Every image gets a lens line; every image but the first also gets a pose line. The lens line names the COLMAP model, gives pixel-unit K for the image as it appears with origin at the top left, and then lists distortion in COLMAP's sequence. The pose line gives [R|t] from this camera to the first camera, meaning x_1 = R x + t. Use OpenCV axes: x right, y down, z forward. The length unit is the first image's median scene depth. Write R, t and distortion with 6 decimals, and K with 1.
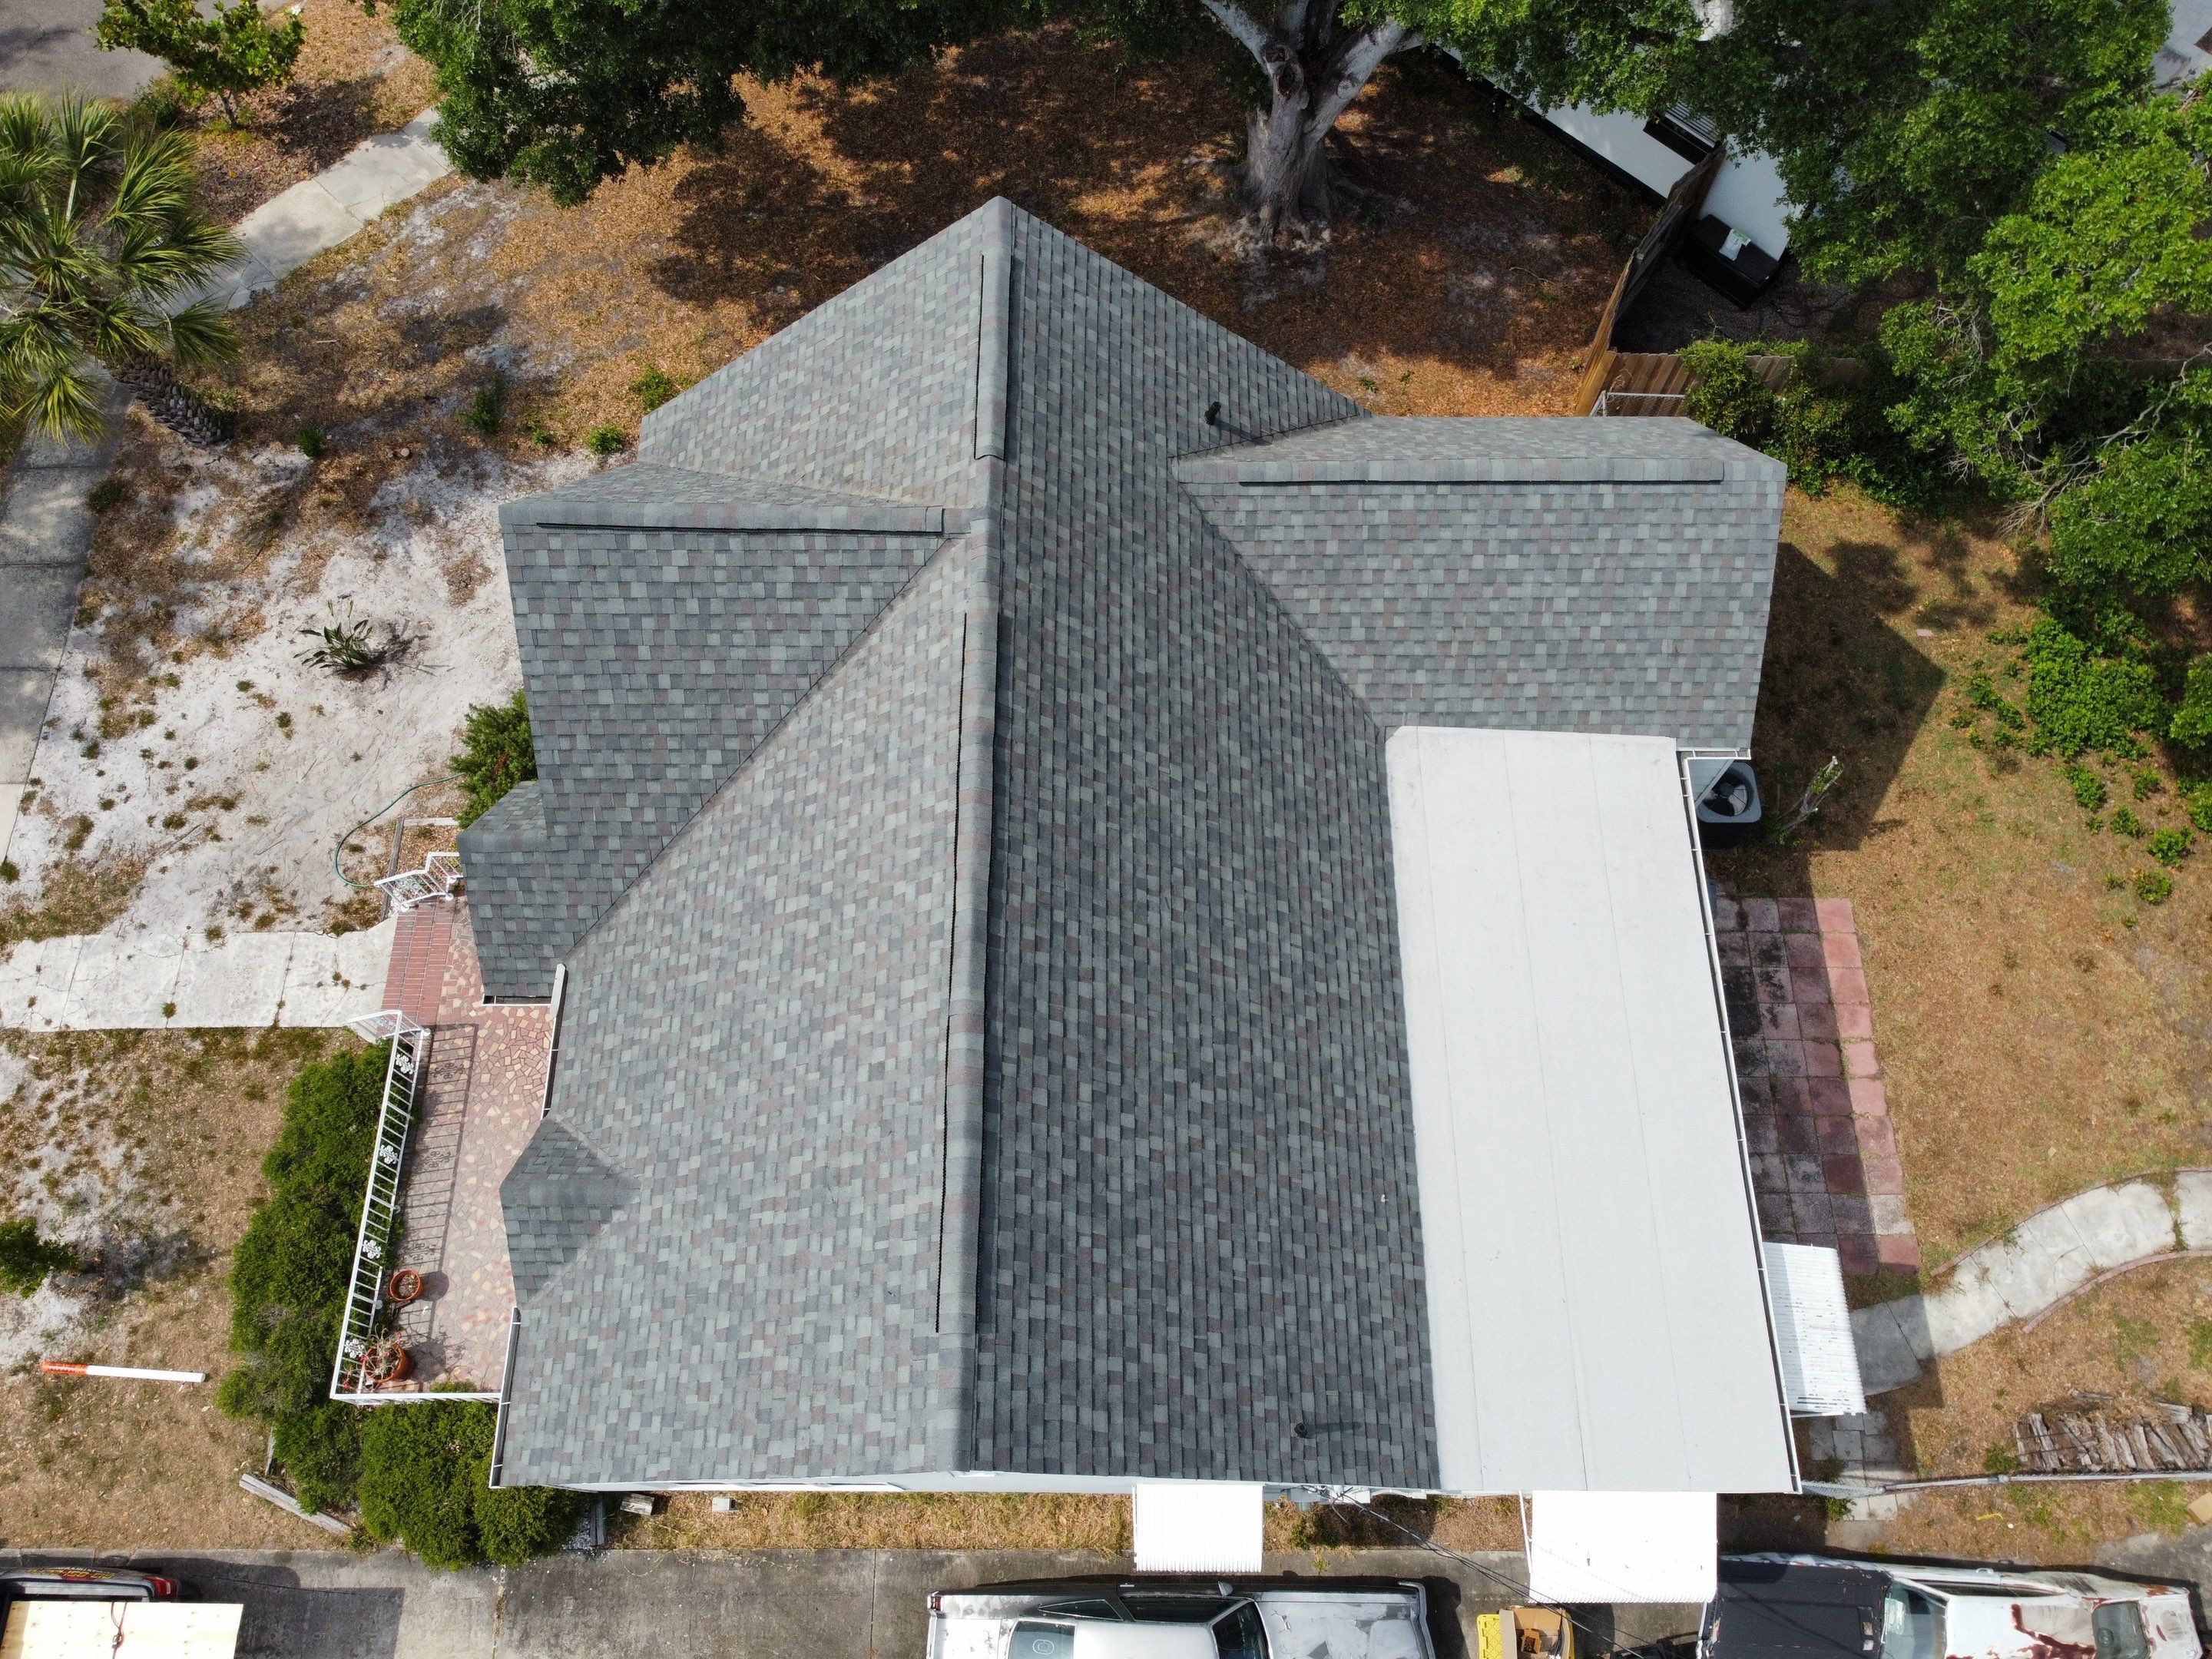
lens RADIAL K [[1680.4, 0, 1082.4], [0, 1680.4, 805.5], [0, 0, 1]] dist [0.006603, -0.014441]
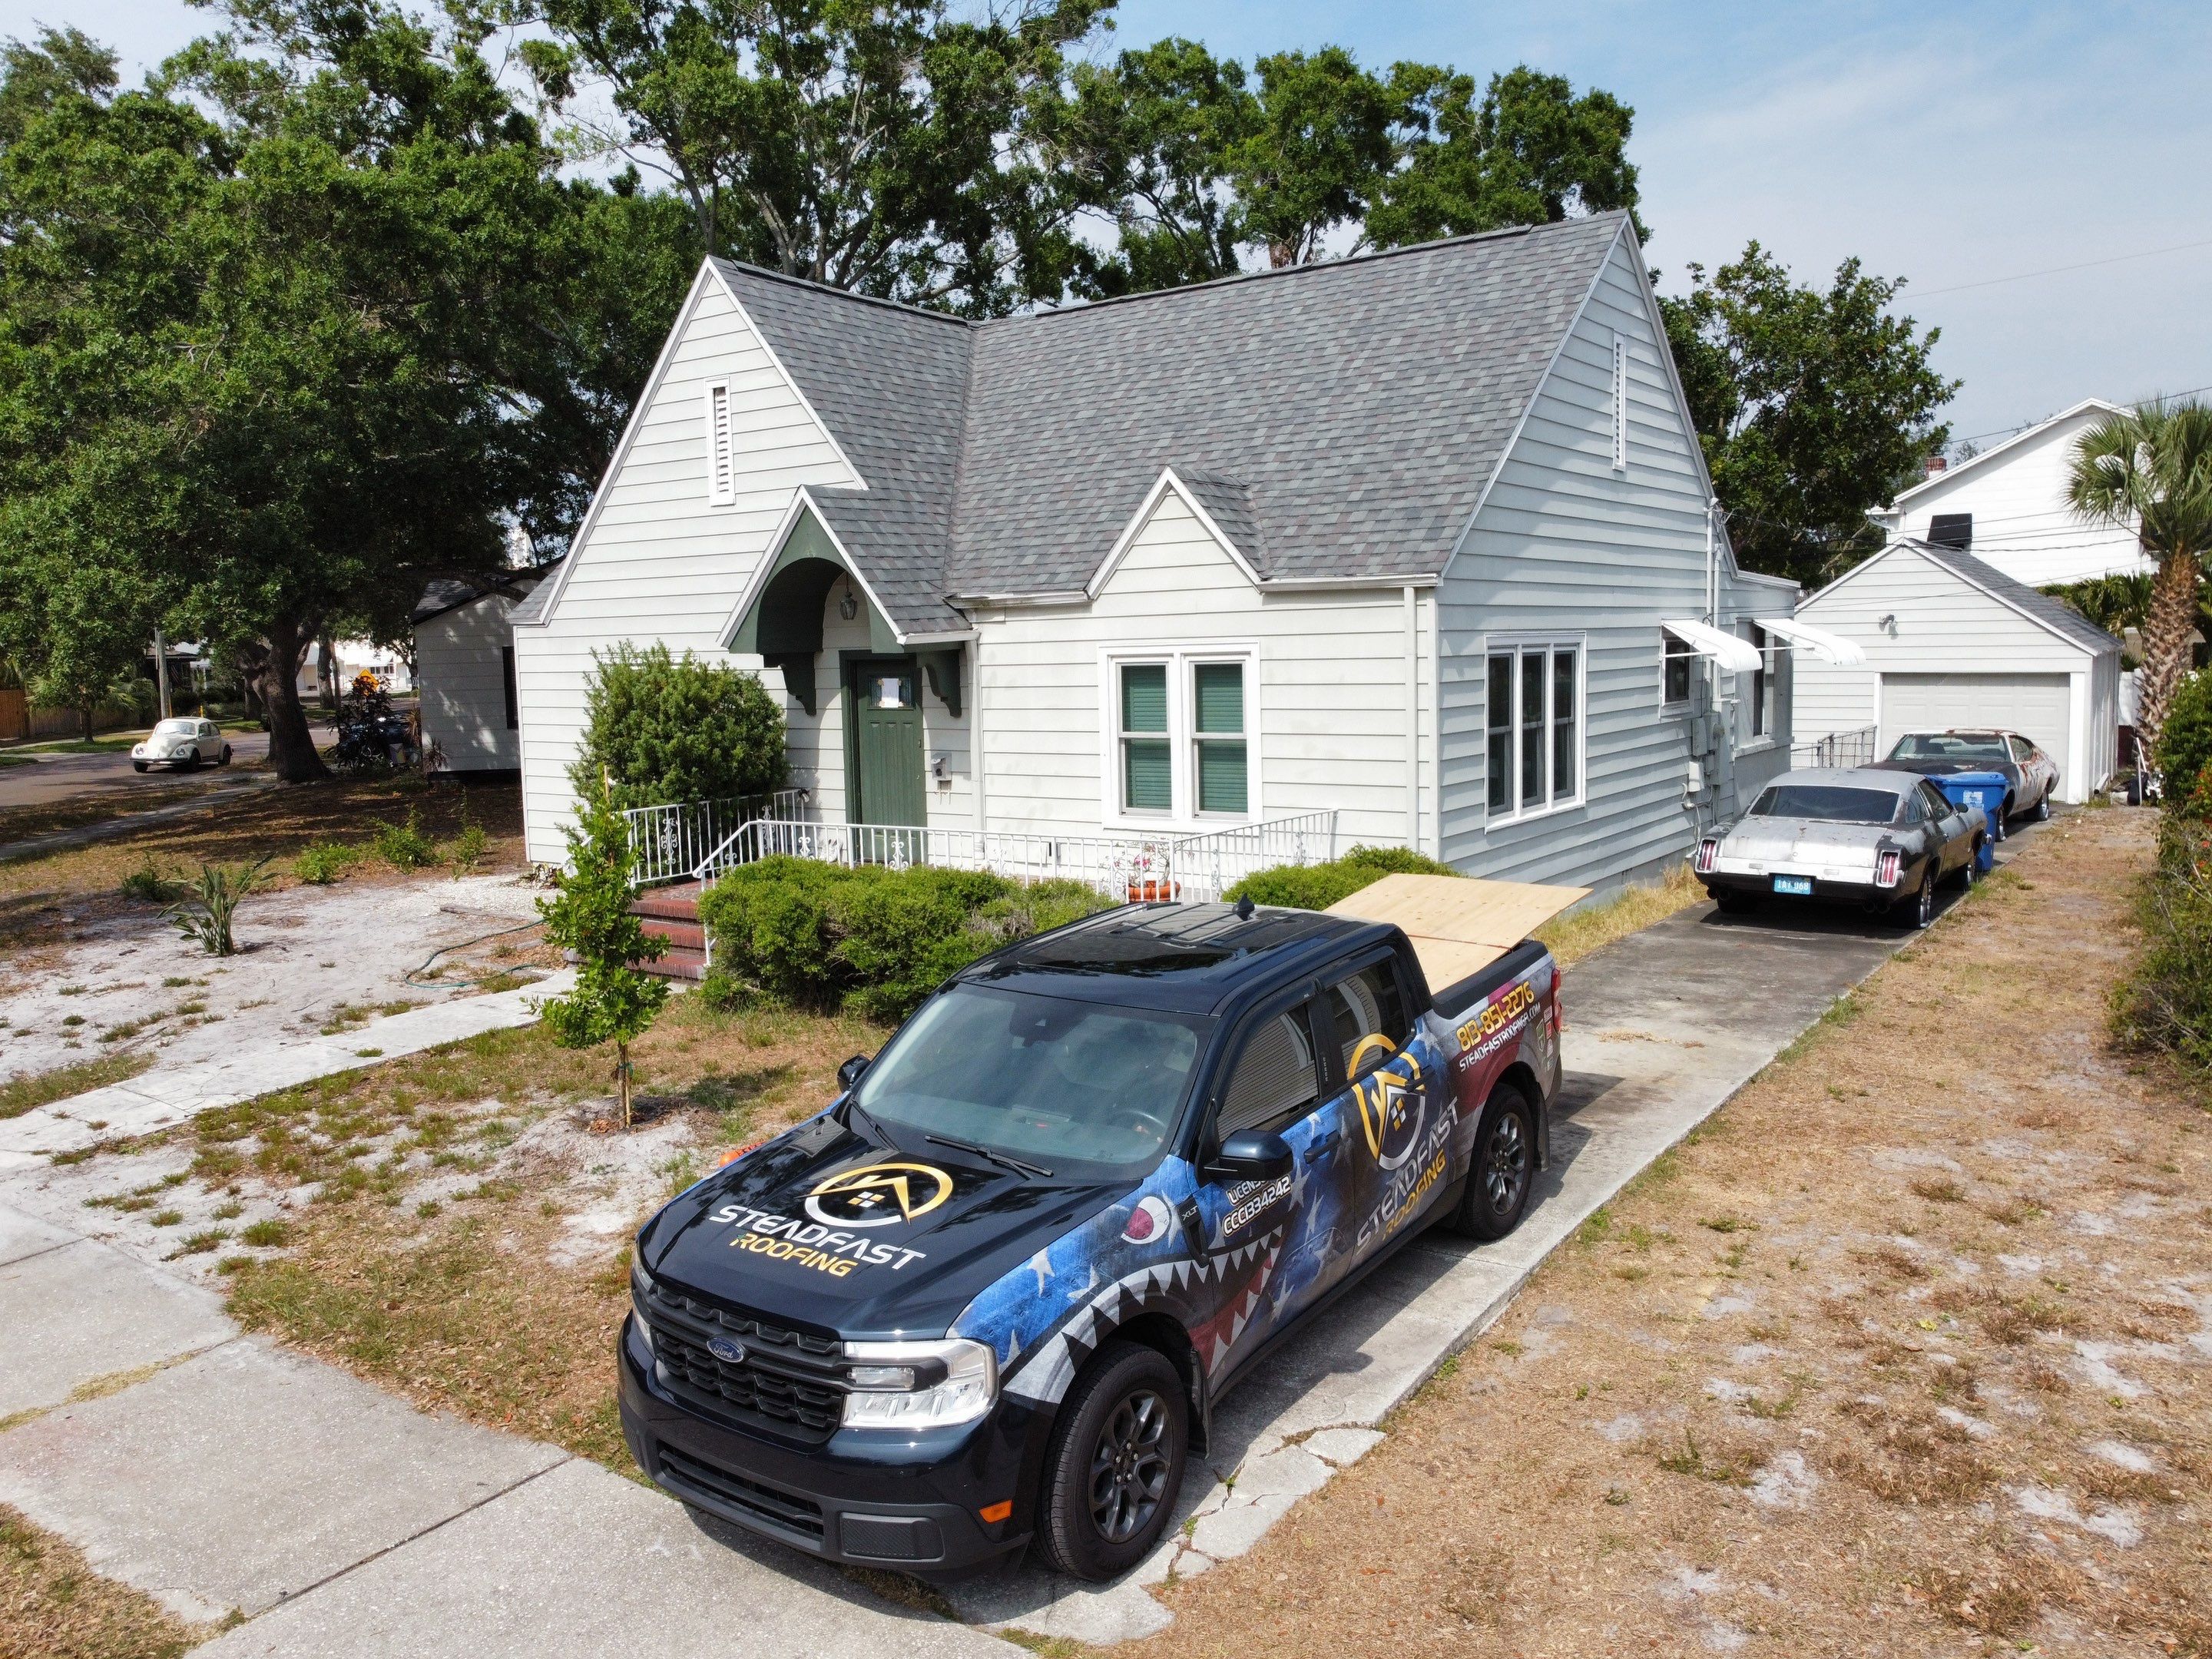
lens RADIAL K [[1680.4, 0, 1076.5], [0, 1680.4, 795.3], [0, 0, 1]] dist [0.006603, -0.014441]
pose [[0.584431, -0.082497, 0.807239, -0.899559], [0.747608, 0.441506, -0.496139, 0.576672], [-0.315470, 0.893458, 0.319706, 0.687747]]
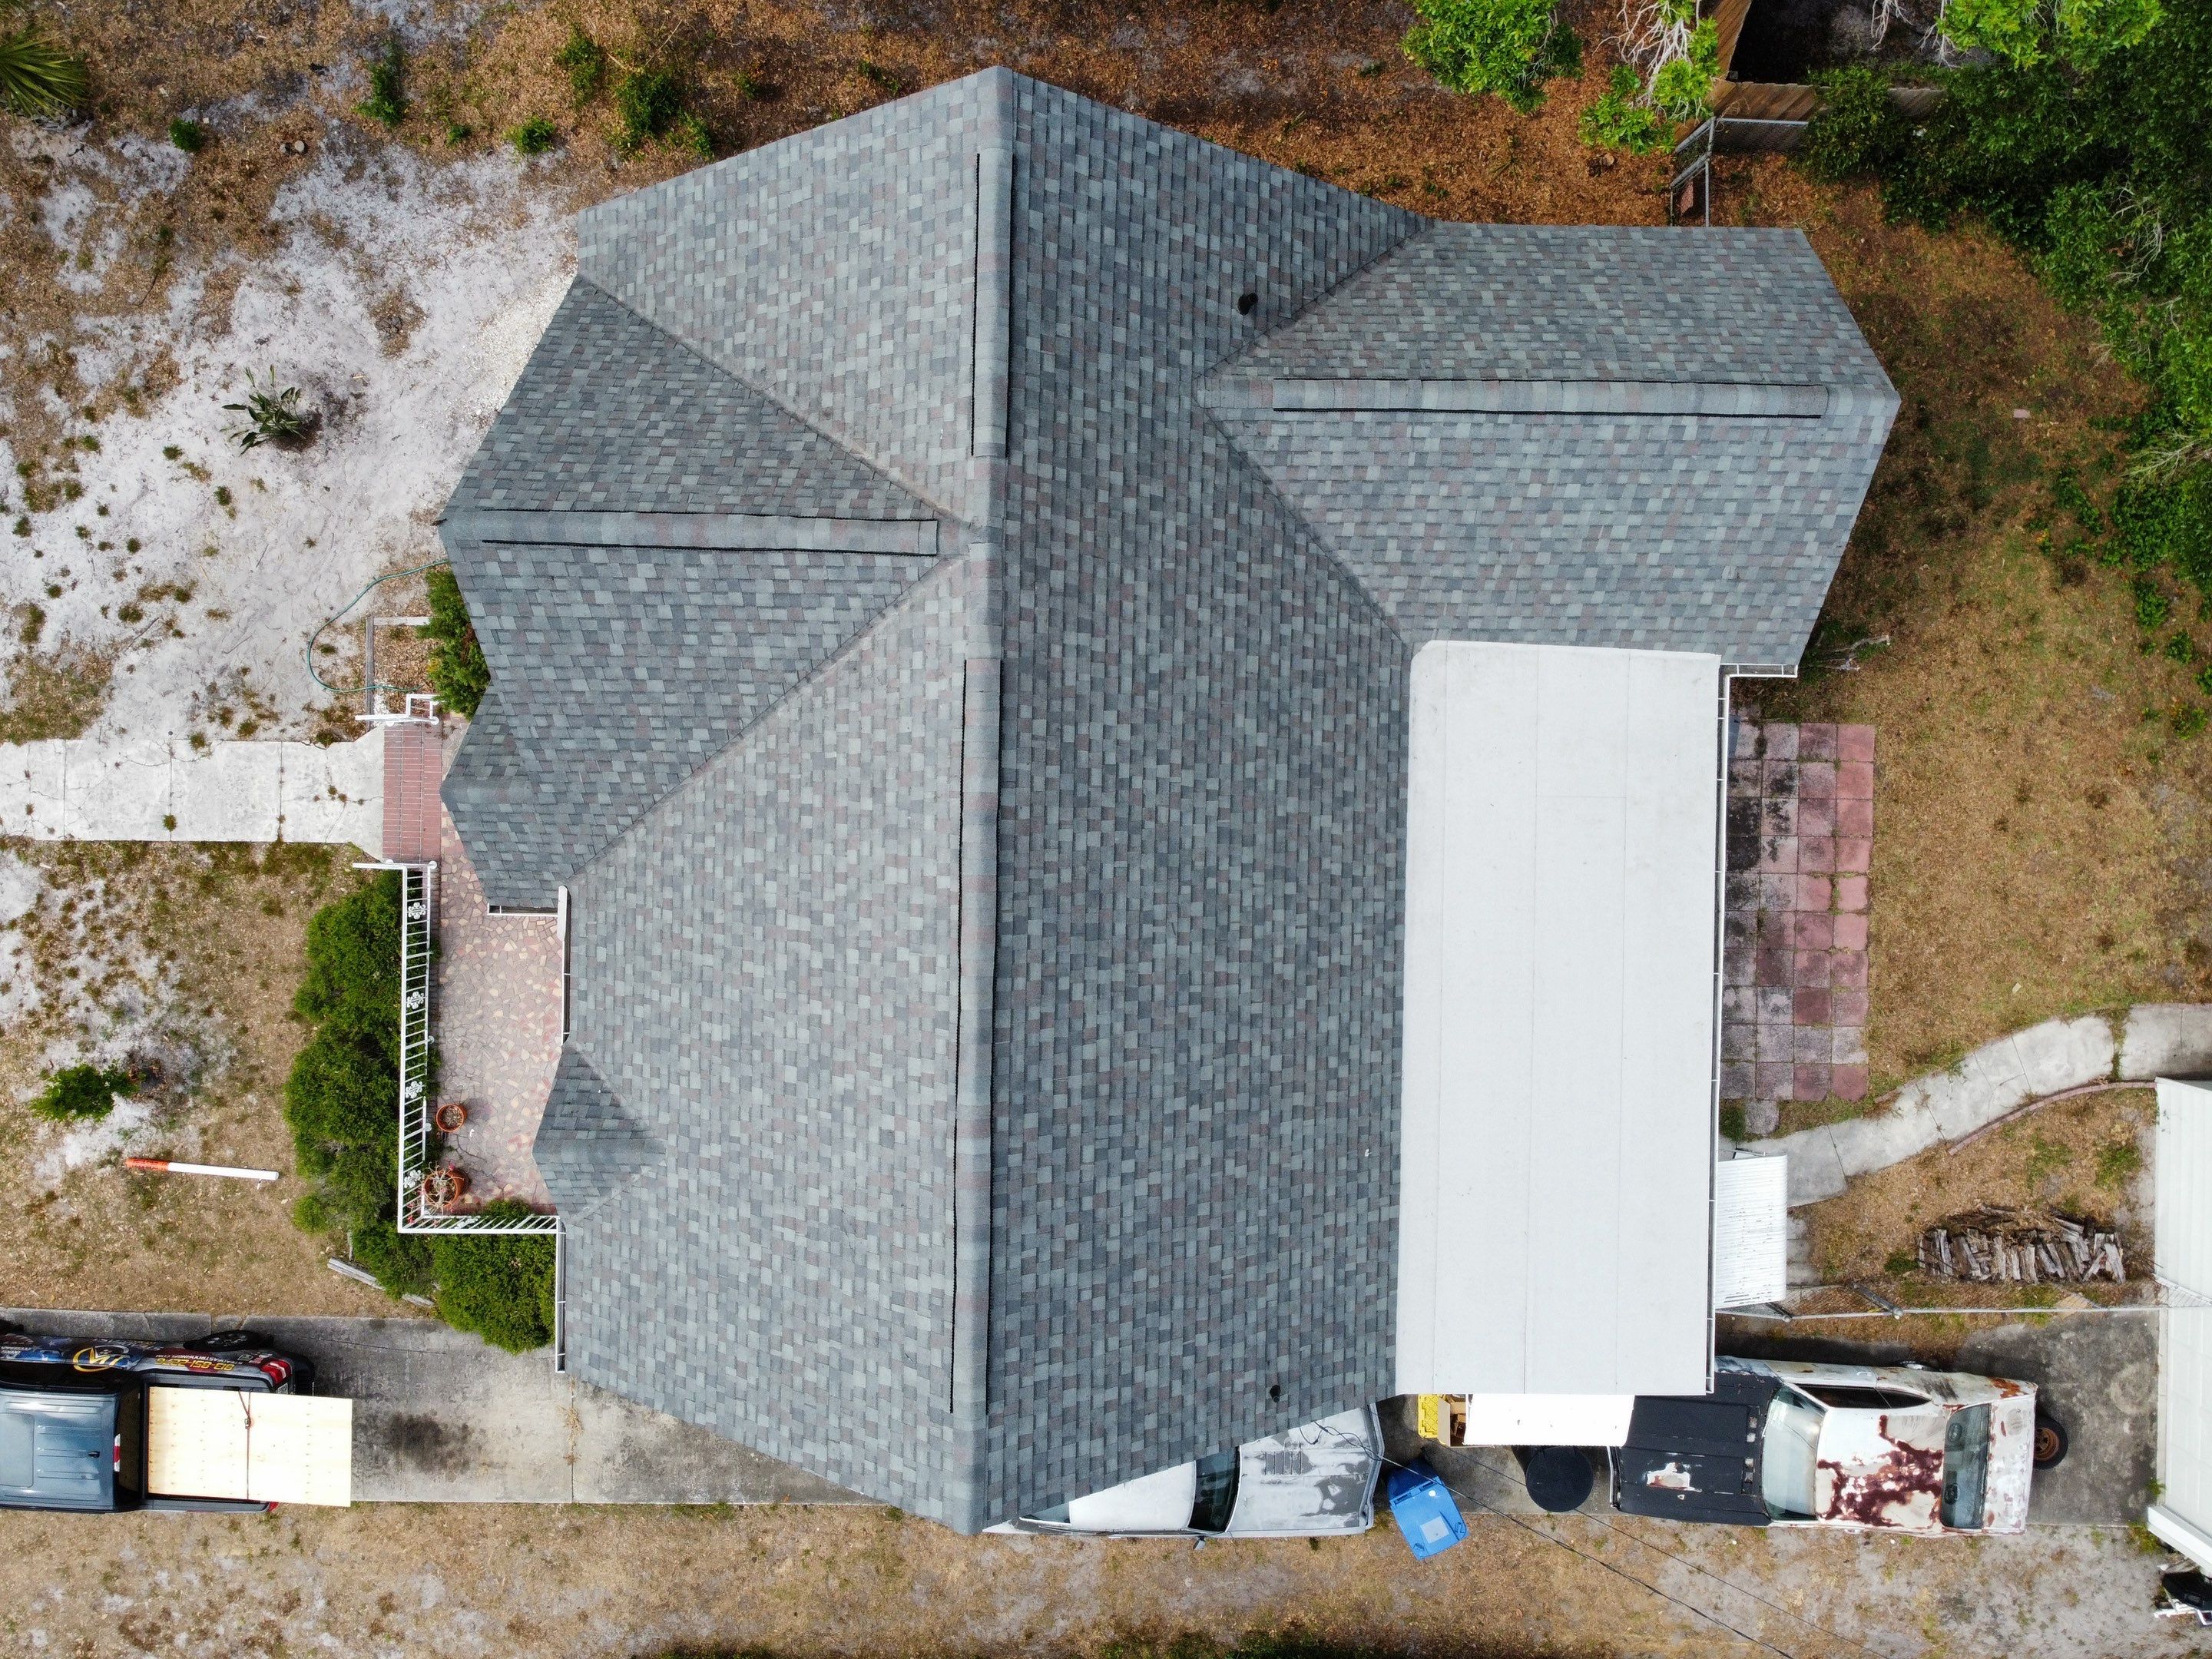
lens RADIAL K [[1680.4, 0, 1080.4], [0, 1680.4, 814.3], [0, 0, 1]] dist [0.006603, -0.014441]
pose [[0.999909, 0.012935, 0.003886, -0.006950], [-0.013369, 0.906926, 0.421077, -0.324174], [0.001922, -0.421091, 0.907016, 0.102235]]
